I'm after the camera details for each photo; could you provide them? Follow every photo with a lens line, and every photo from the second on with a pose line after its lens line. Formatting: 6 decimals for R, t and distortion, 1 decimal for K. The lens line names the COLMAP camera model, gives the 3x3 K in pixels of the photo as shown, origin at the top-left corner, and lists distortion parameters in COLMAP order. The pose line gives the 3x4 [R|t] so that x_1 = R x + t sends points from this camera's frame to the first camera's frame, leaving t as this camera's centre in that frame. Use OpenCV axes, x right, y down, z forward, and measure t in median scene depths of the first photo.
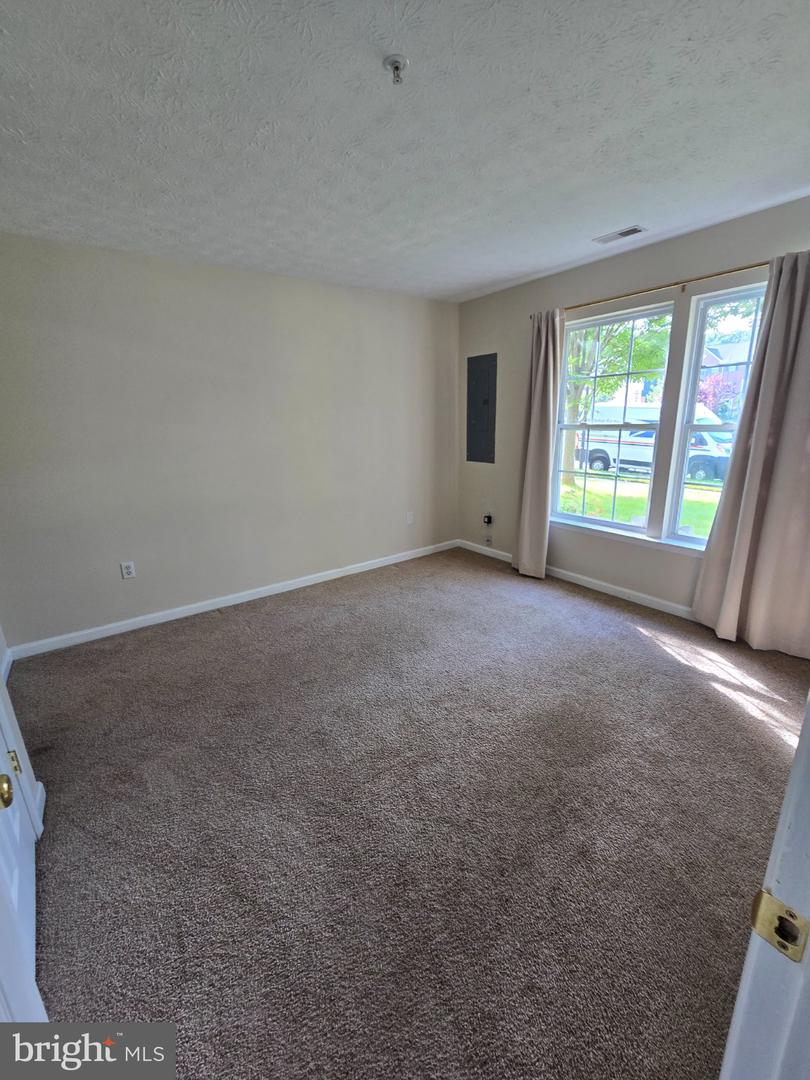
lens RADIAL K [[442.2, 0, 409.8], [0, 442.2, 538.6], [0, 0, 1]] dist [-0.003861, 0.001463]
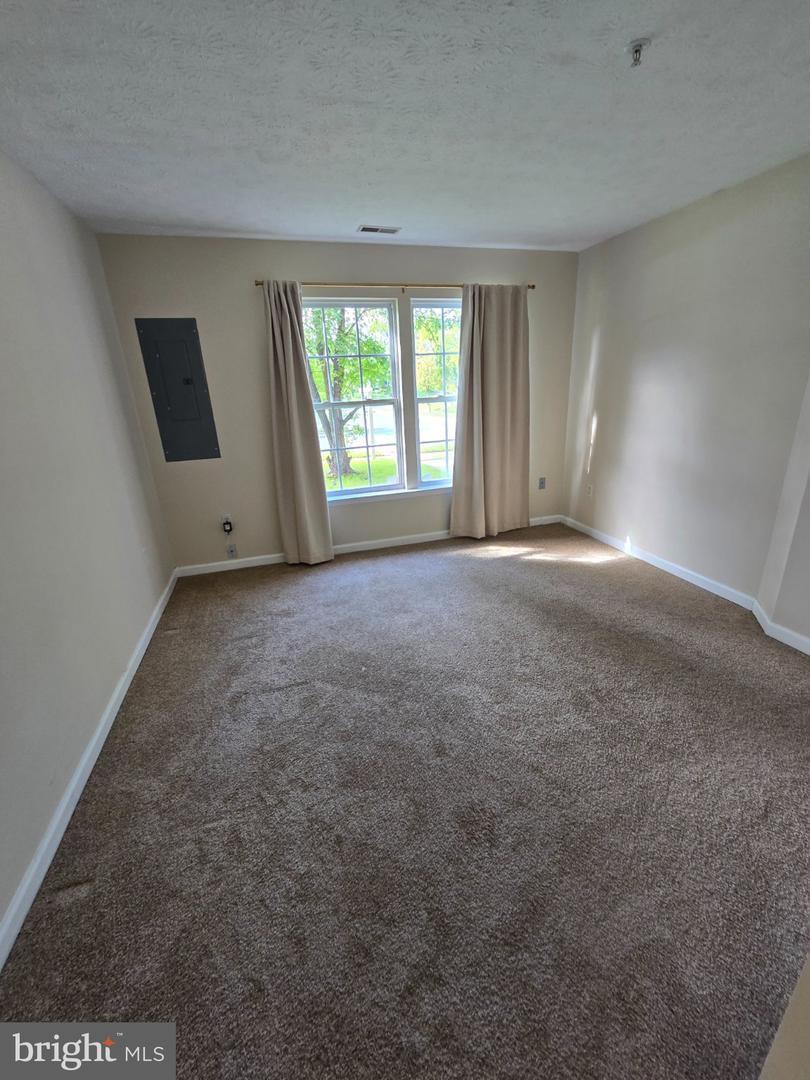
lens RADIAL K [[442.2, 0, 407.5], [0, 442.2, 538.0], [0, 0, 1]] dist [-0.003861, 0.001463]
pose [[0.344261, -0.304710, 0.888052, -0.644409], [0.286084, 0.934933, 0.209894, -0.145691], [-0.894226, 0.181799, 0.409034, 0.536787]]
